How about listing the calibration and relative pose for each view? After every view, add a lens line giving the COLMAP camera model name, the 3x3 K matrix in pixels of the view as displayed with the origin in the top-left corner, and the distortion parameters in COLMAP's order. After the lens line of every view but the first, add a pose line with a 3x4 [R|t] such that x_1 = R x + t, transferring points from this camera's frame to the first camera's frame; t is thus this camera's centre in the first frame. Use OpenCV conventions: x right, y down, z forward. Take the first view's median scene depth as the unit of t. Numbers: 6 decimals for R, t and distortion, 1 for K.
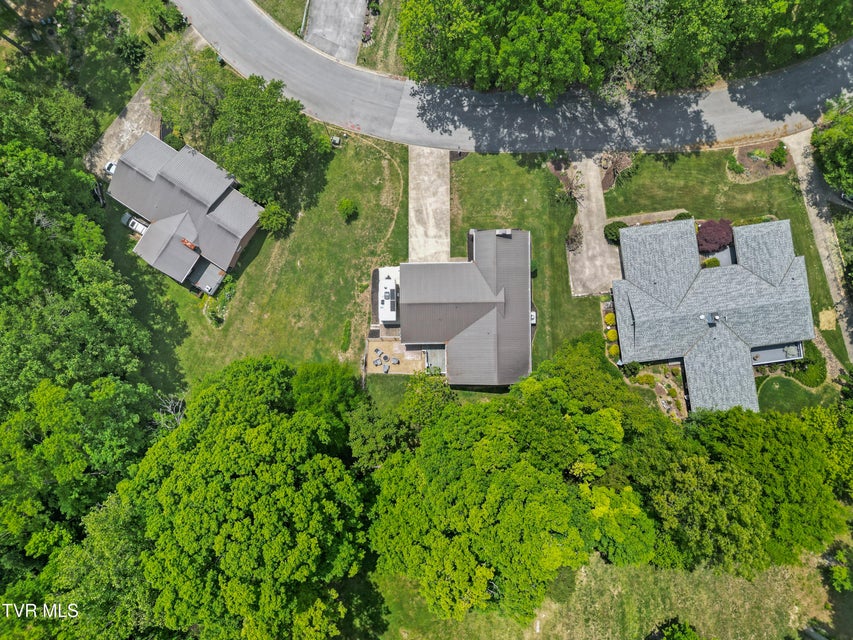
lens RADIAL K [[593.9, 0, 425.7], [0, 593.9, 303.1], [0, 0, 1]] dist [0.066276, -0.066616]
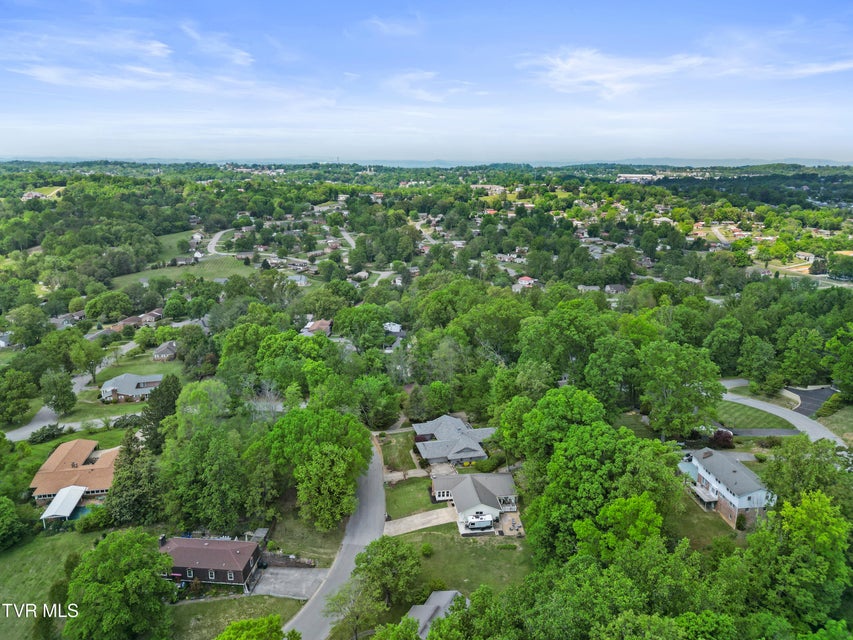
lens RADIAL K [[597.8, 0, 426.5], [0, 597.8, 320.0], [0, 0, 1]] dist [0.073815, -0.077137]
pose [[-0.103006, -0.289681, 0.951564, -1.483740], [0.994677, -0.032575, 0.097756, -0.297524], [0.002679, 0.956569, 0.291494, -0.049151]]
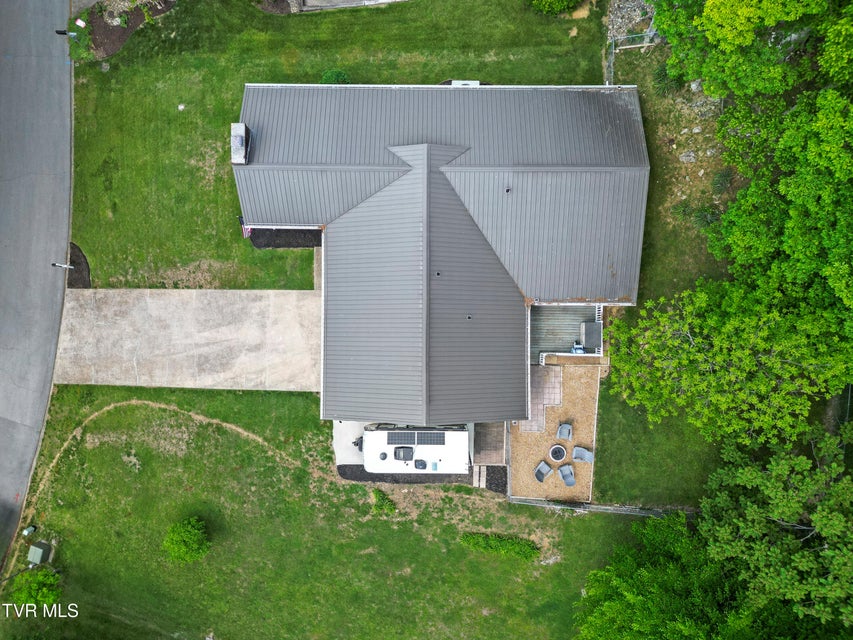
lens RADIAL K [[597.8, 0, 426.5], [0, 597.8, 320.0], [0, 0, 1]] dist [0.073815, -0.077137]
pose [[0.020604, -0.999534, 0.022541, 0.012951], [0.999710, 0.020878, 0.012003, -0.004036], [-0.012468, 0.022287, 0.999674, 0.583582]]
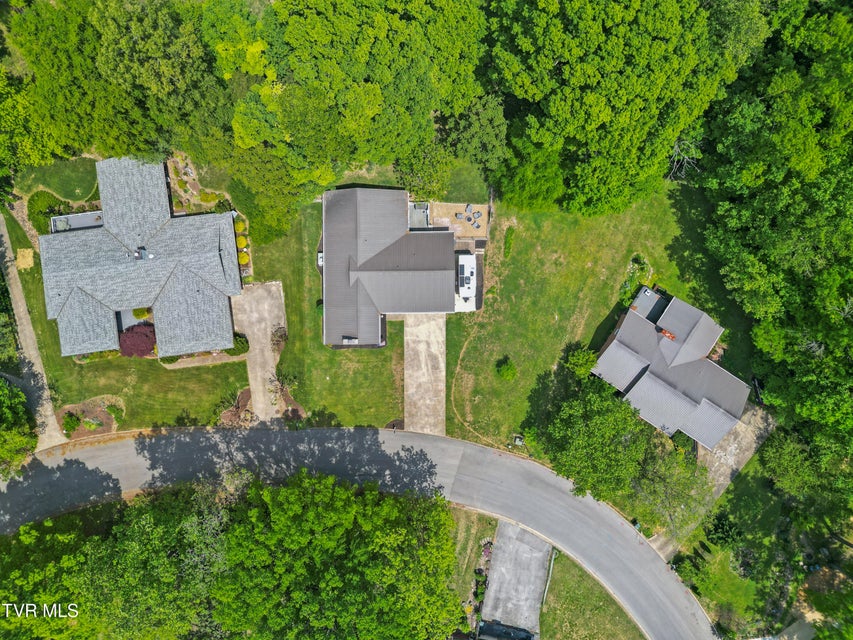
lens RADIAL K [[597.8, 0, 426.5], [0, 597.8, 320.0], [0, 0, 1]] dist [0.073815, -0.077137]
pose [[-0.999994, -0.003324, 0.000823, 0.002770], [0.003346, -0.999592, 0.028361, -0.104124], [0.000728, 0.028364, 0.999597, 0.000047]]
